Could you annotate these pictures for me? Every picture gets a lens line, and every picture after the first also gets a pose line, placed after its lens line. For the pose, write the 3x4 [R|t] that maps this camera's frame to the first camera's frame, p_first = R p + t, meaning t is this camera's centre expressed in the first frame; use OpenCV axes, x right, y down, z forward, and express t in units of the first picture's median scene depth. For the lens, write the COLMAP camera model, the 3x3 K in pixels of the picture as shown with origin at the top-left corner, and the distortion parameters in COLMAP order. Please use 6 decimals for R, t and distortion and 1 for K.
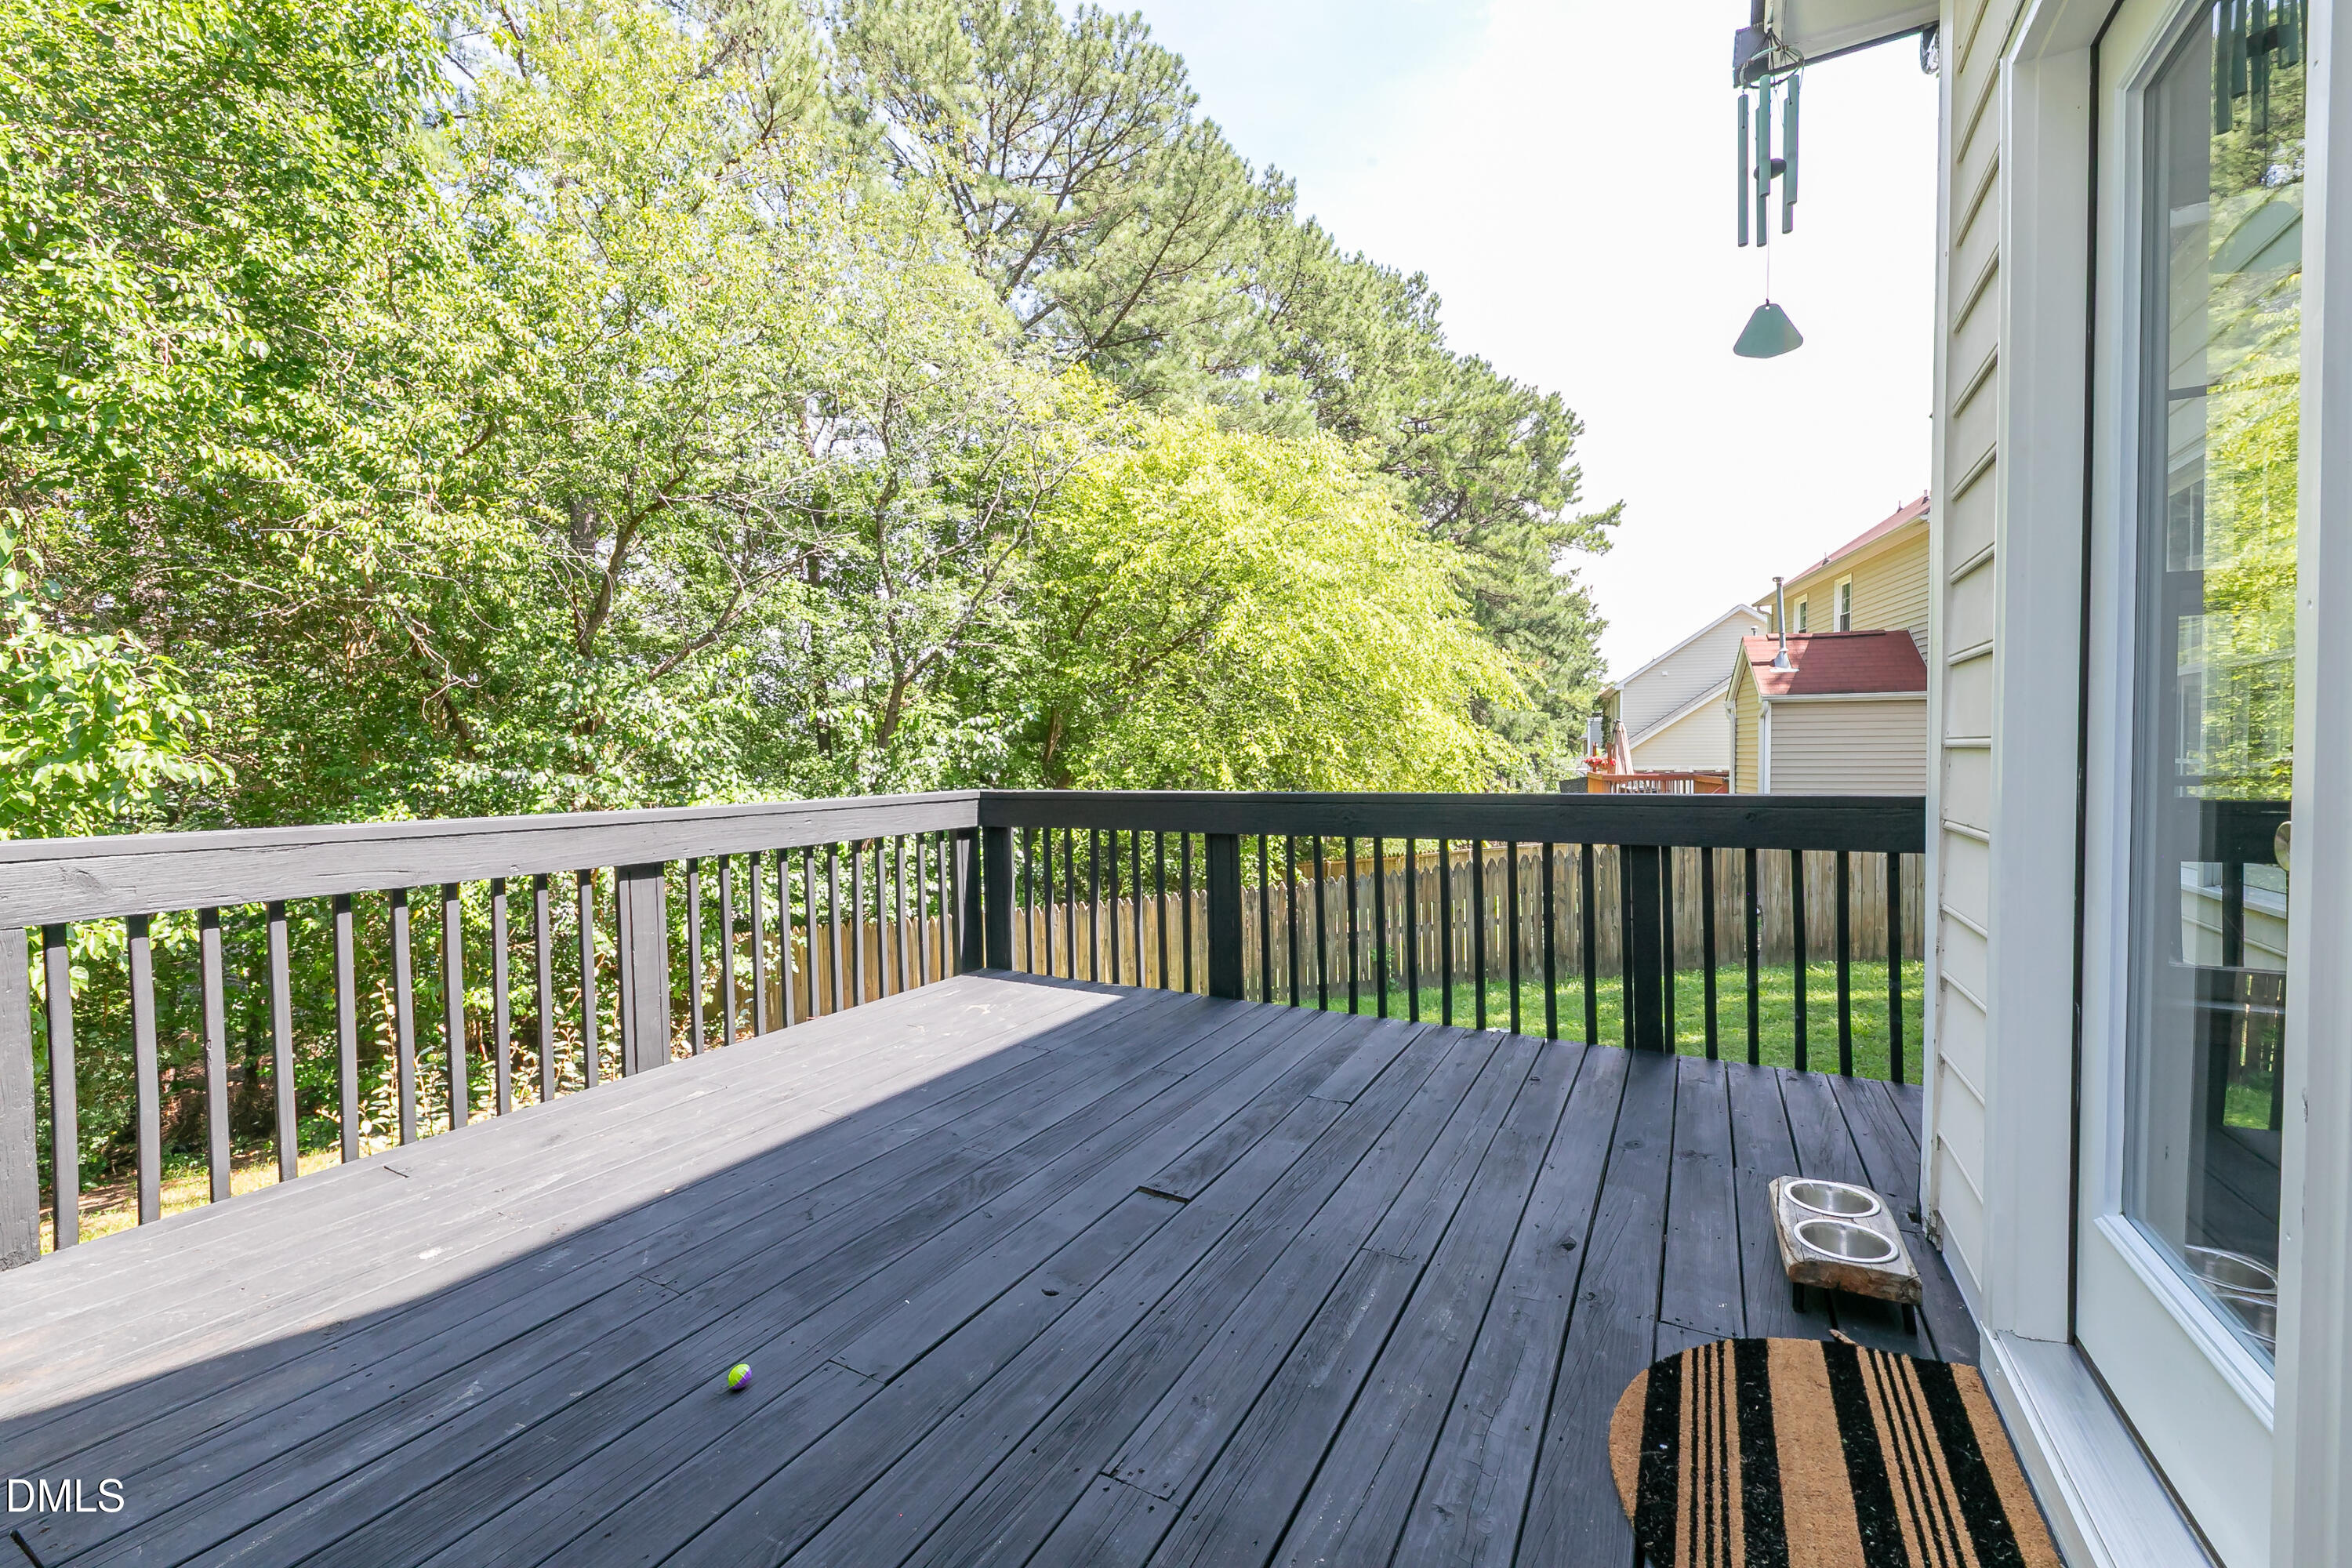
lens RADIAL K [[938.0, 0, 1184.4], [0, 938.0, 782.5], [0, 0, 1]] dist [0.000149, -0.001198]
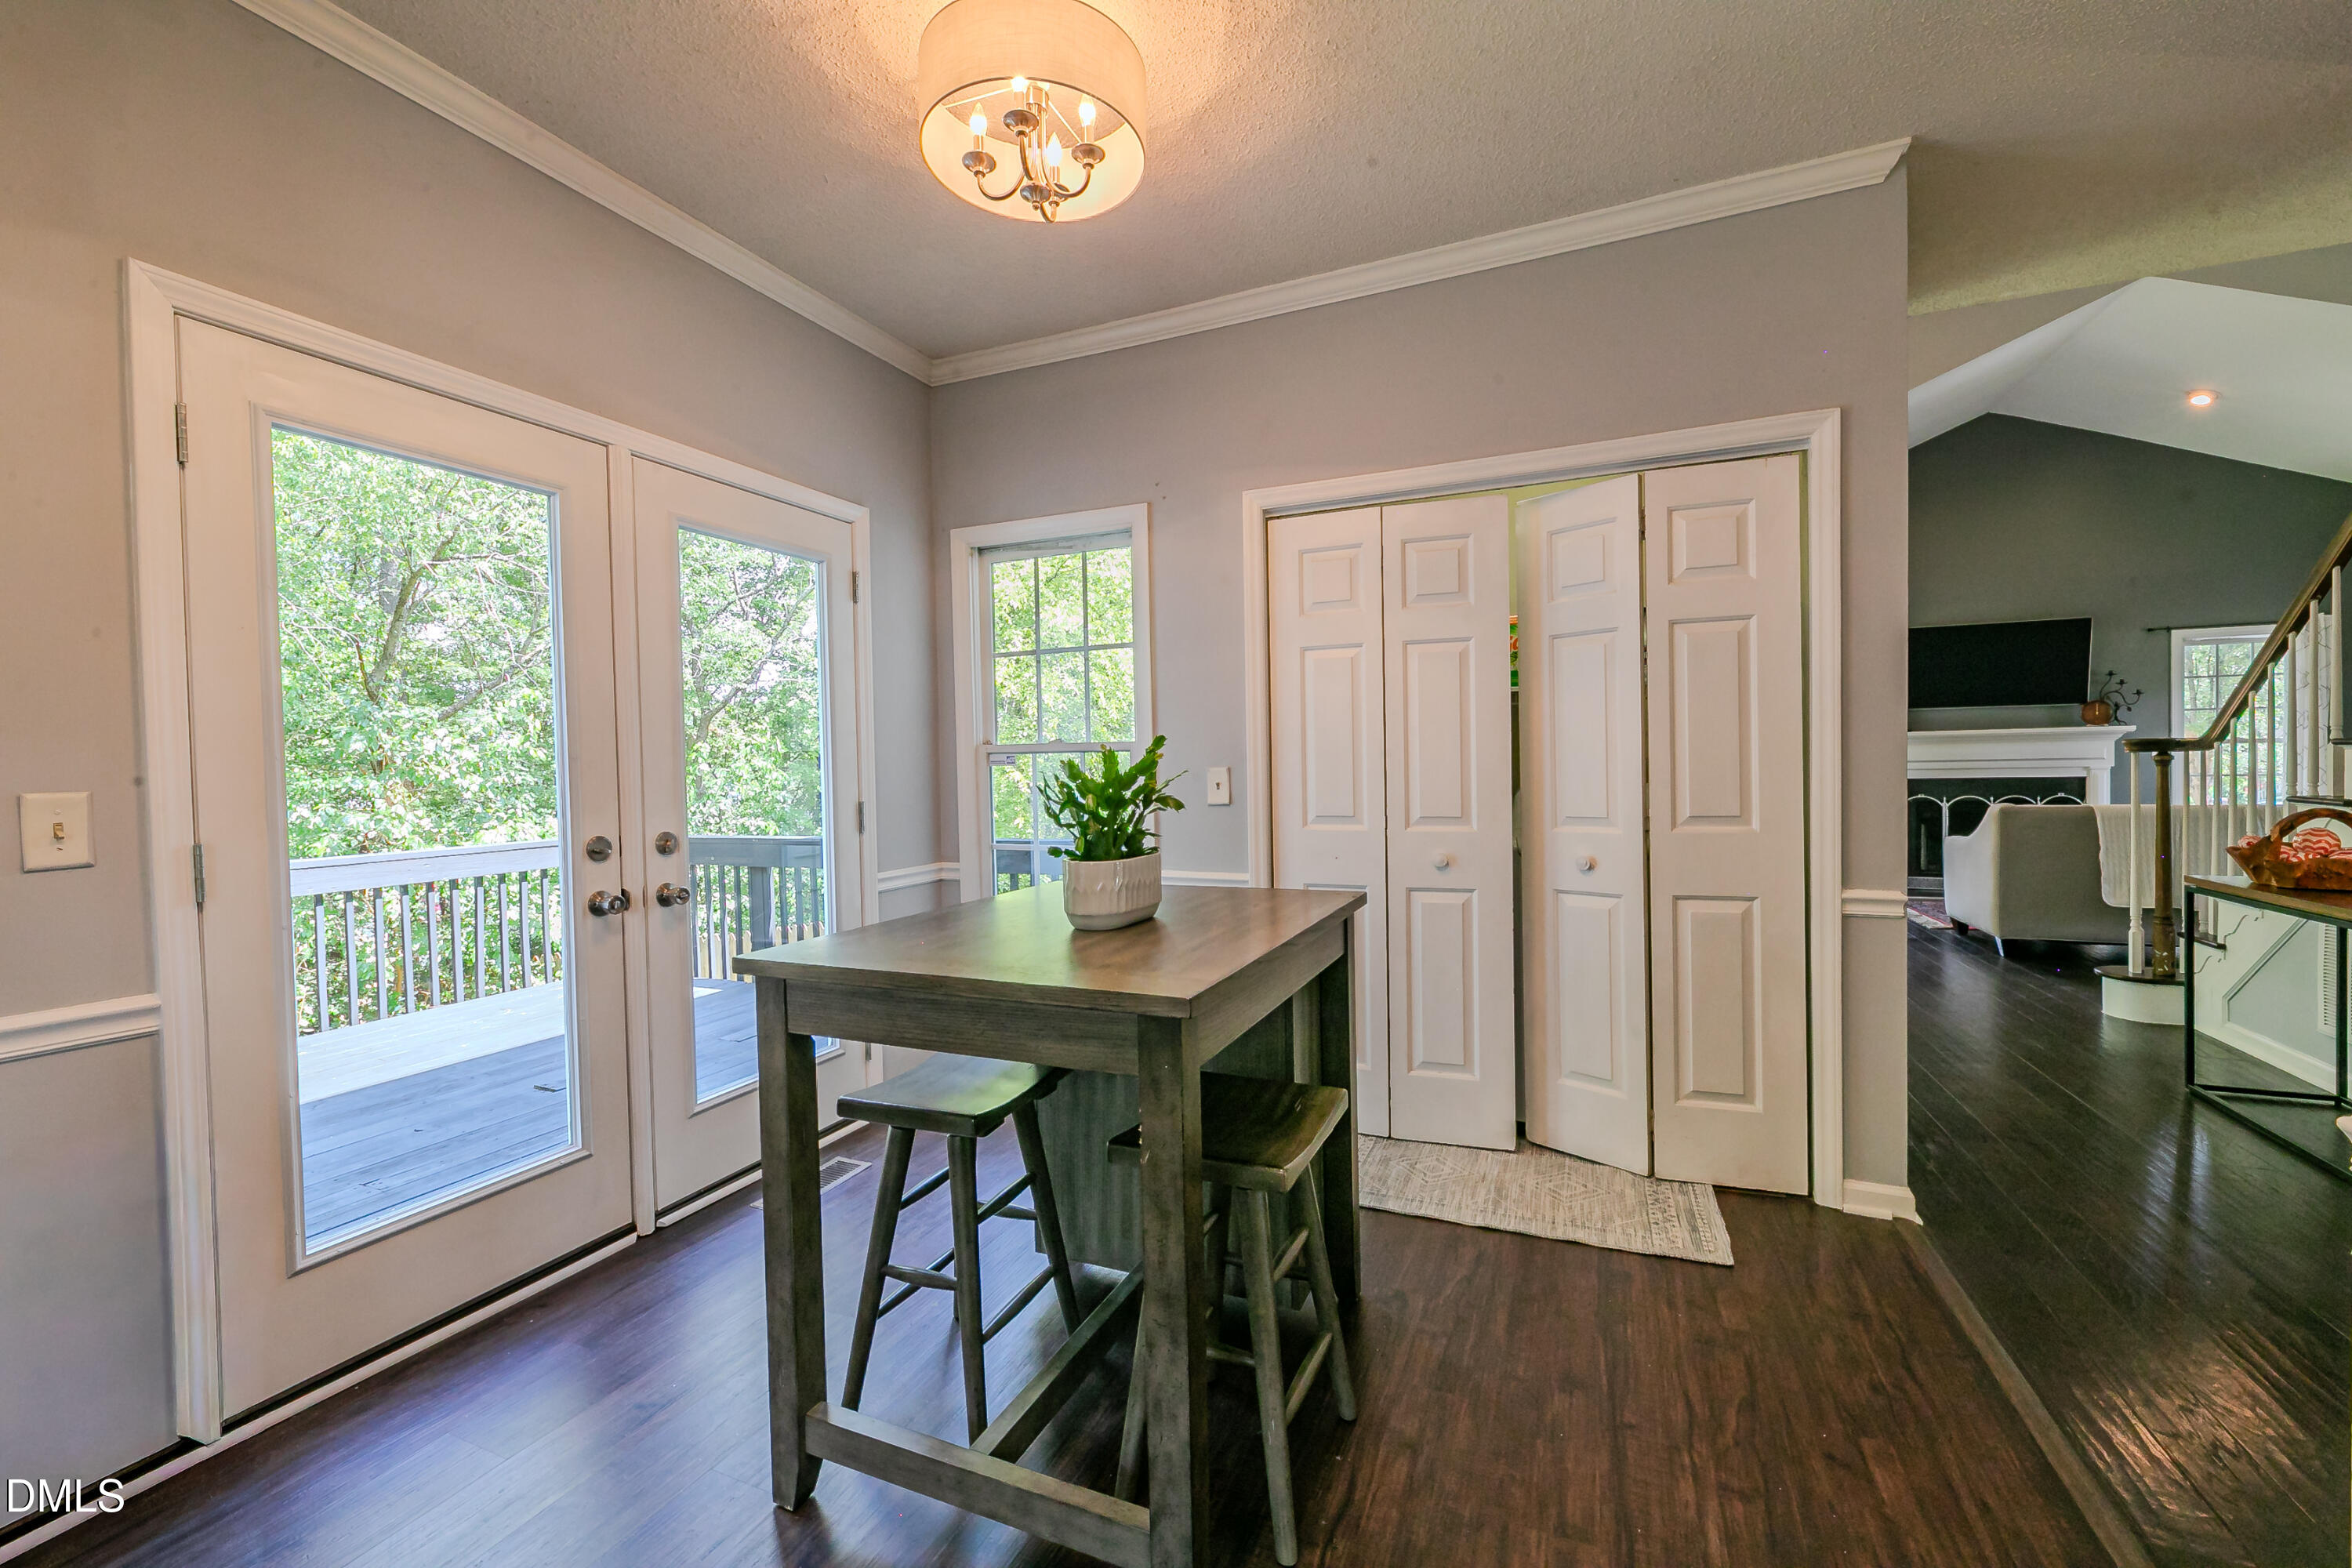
lens RADIAL K [[938.0, 0, 1184.4], [0, 938.0, 782.5], [0, 0, 1]] dist [0.000149, -0.001198]
pose [[0.994846, -0.013358, 0.100516, 0.179402], [0.014835, 0.999792, -0.013967, -0.014093], [-0.100309, 0.015387, 0.994837, -0.151748]]
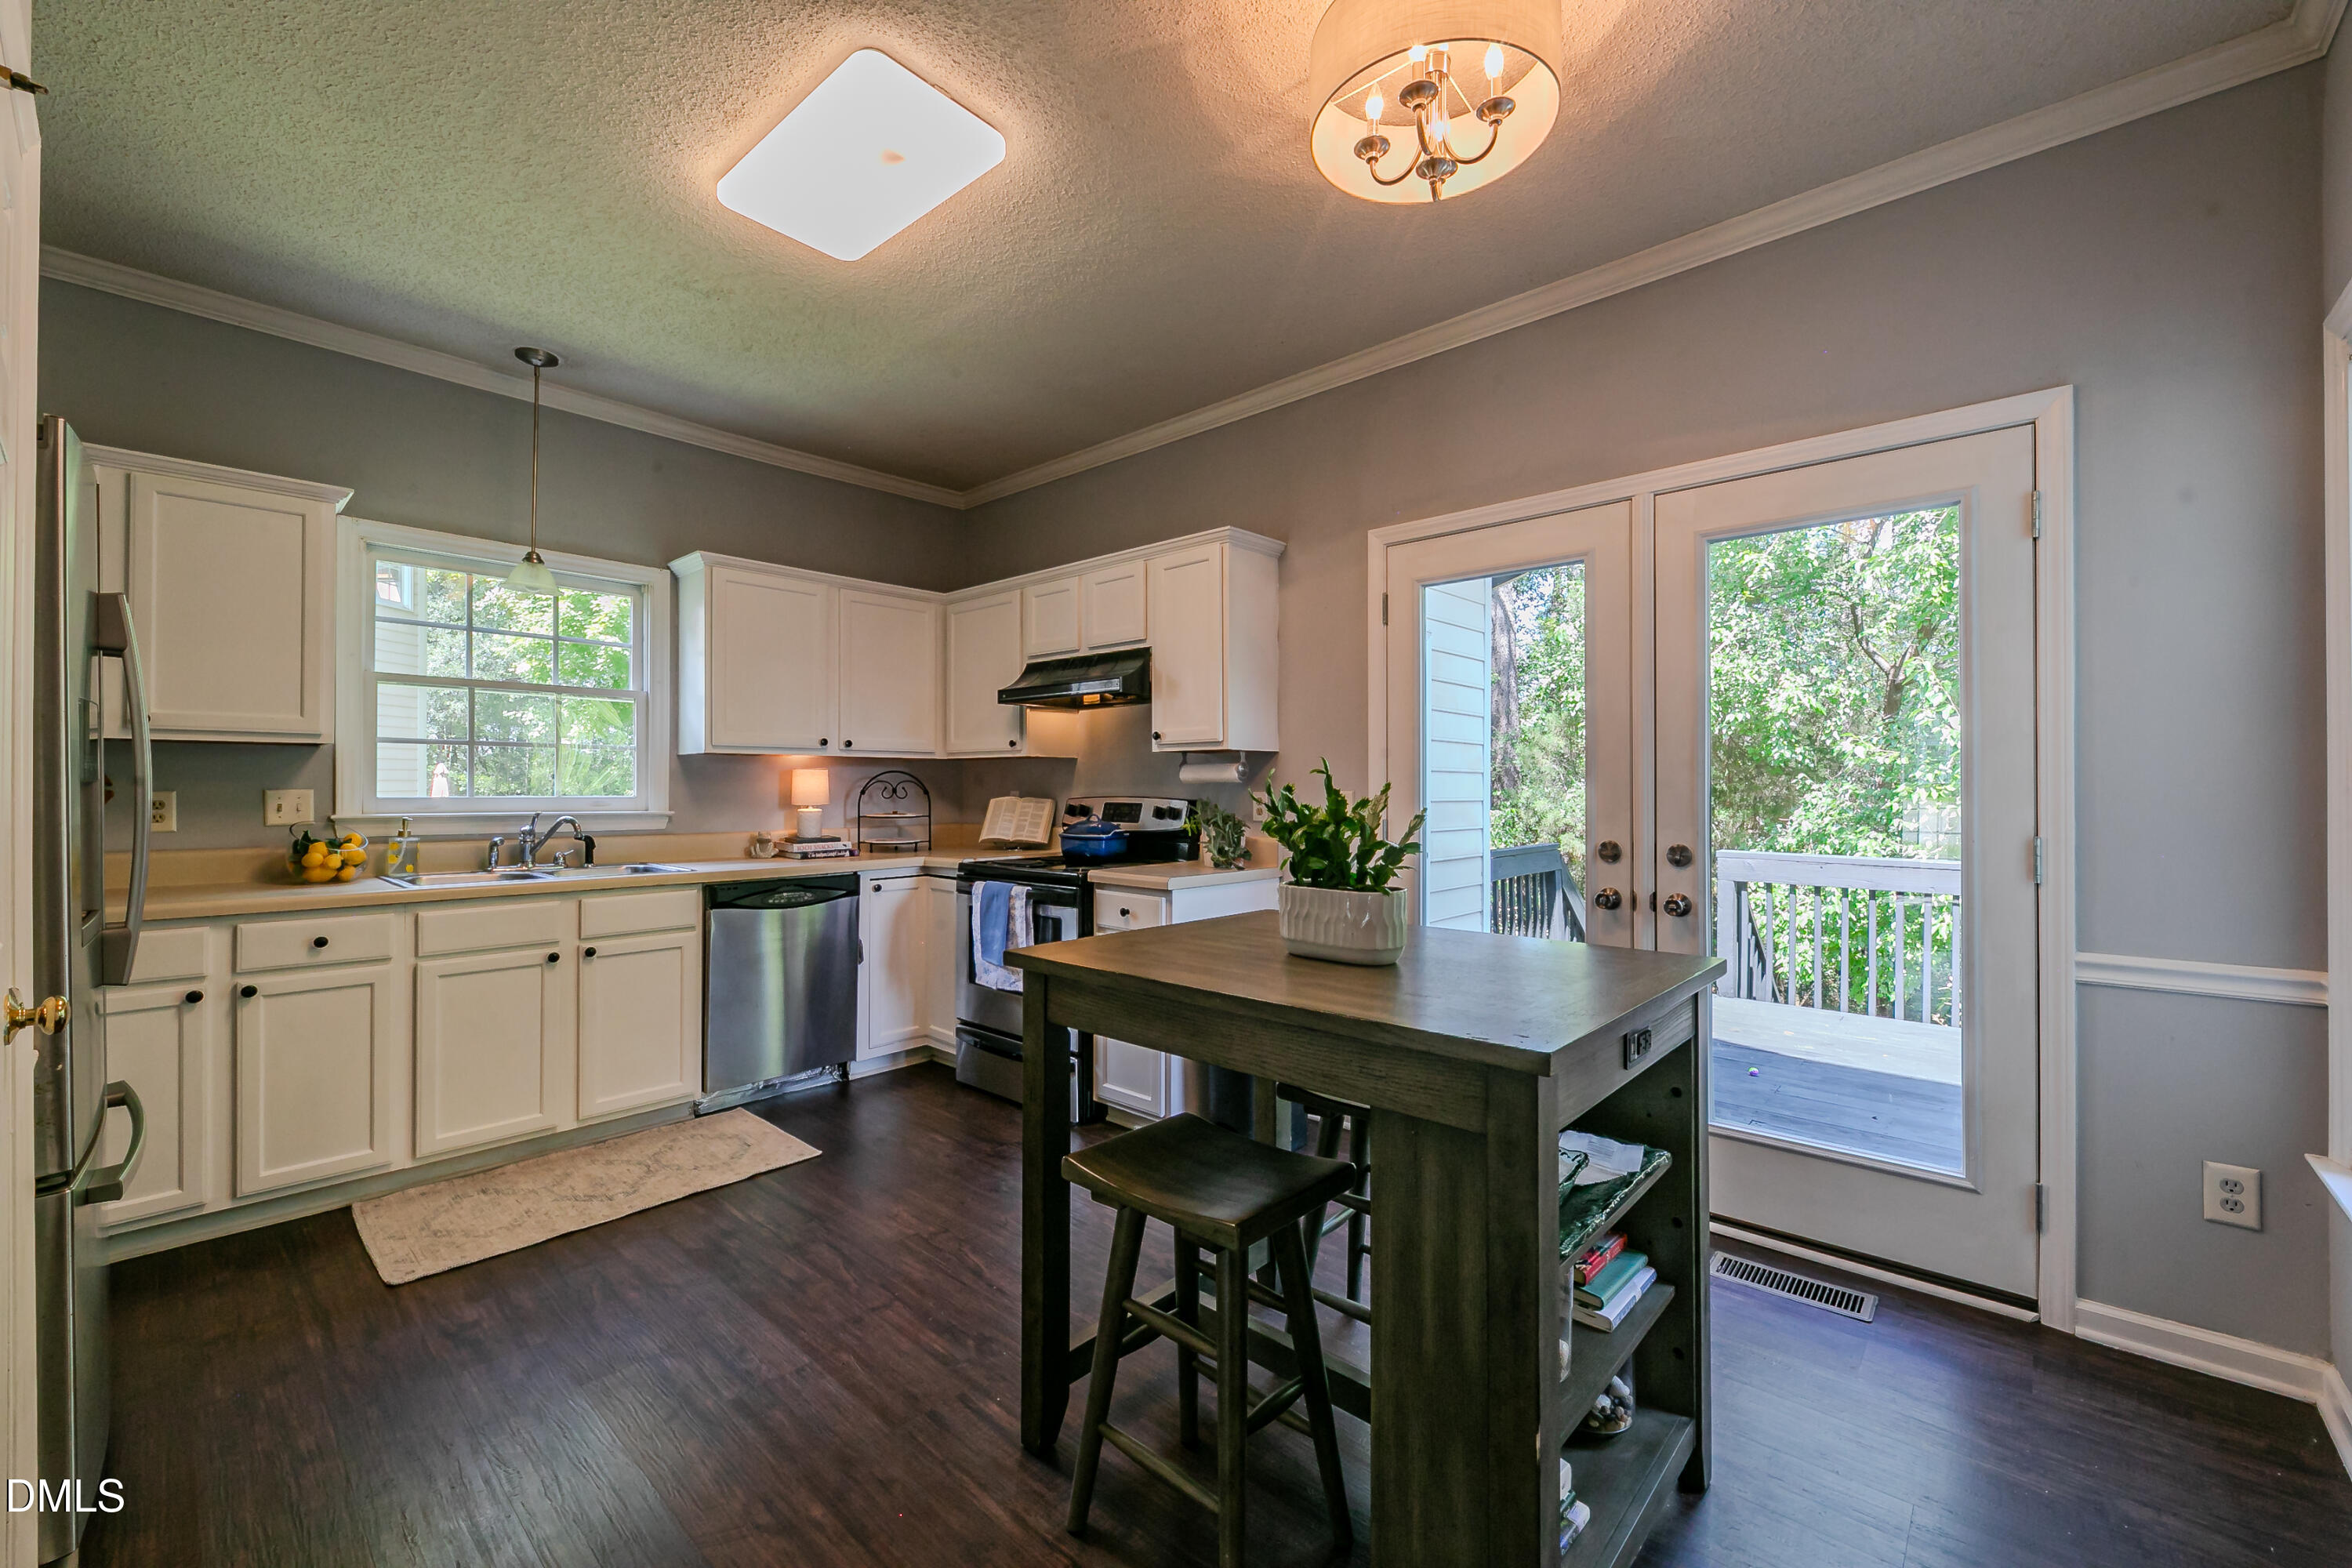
lens RADIAL K [[938.0, 0, 1184.4], [0, 938.0, 782.5], [0, 0, 1]] dist [0.000149, -0.001198]
pose [[-0.224301, 0.003622, -0.974513, 0.327091], [-0.032067, 0.999424, 0.011095, -0.021020], [0.973992, 0.033739, -0.224056, 0.009574]]
